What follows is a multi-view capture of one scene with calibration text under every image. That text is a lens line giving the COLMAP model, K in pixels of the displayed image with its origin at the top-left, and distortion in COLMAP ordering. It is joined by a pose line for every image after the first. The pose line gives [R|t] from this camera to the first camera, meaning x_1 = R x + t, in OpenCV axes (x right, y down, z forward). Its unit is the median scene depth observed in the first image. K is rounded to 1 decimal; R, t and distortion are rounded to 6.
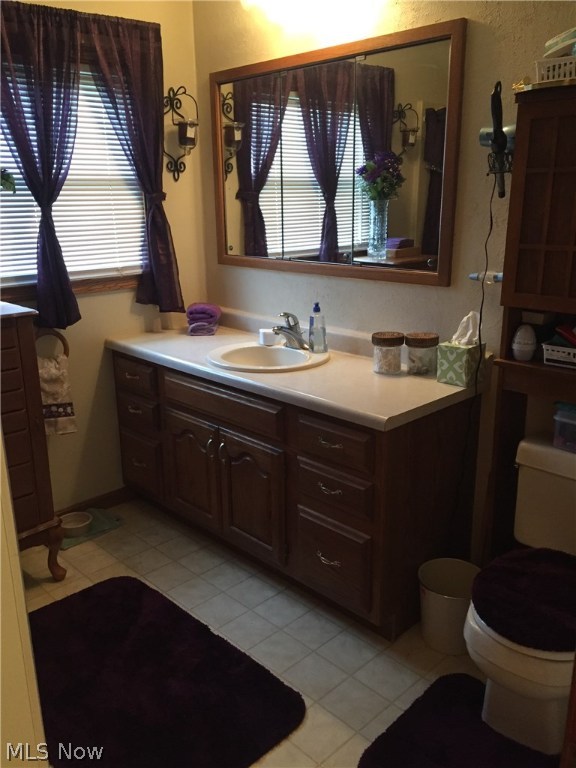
lens RADIAL K [[646.8, 0, 285.8], [0, 646.8, 384.3], [0, 0, 1]] dist [0.031478, -0.050066]
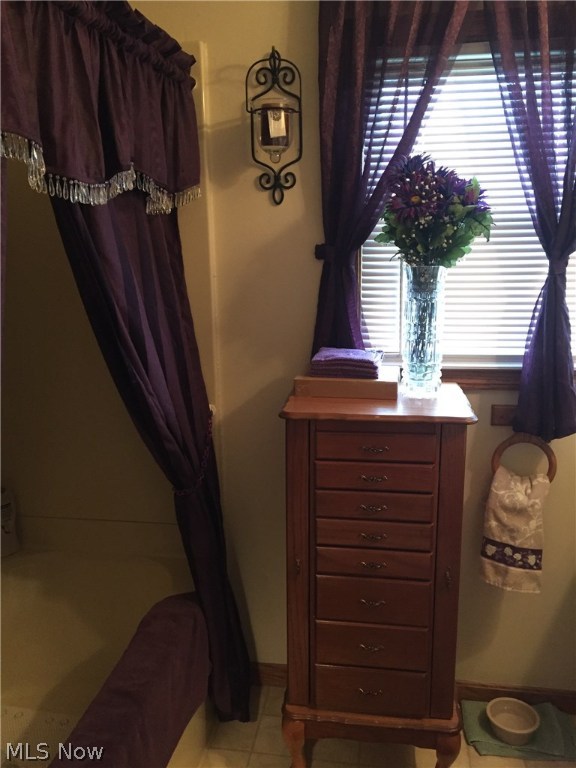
lens RADIAL K [[646.8, 0, 287.2], [0, 646.8, 378.1], [0, 0, 1]] dist [0.031478, -0.050066]
pose [[0.588022, 0.165198, -0.791795, 0.014126], [-0.220027, 0.974675, 0.039952, -0.114844], [0.778343, 0.150723, 0.609479, 0.379716]]
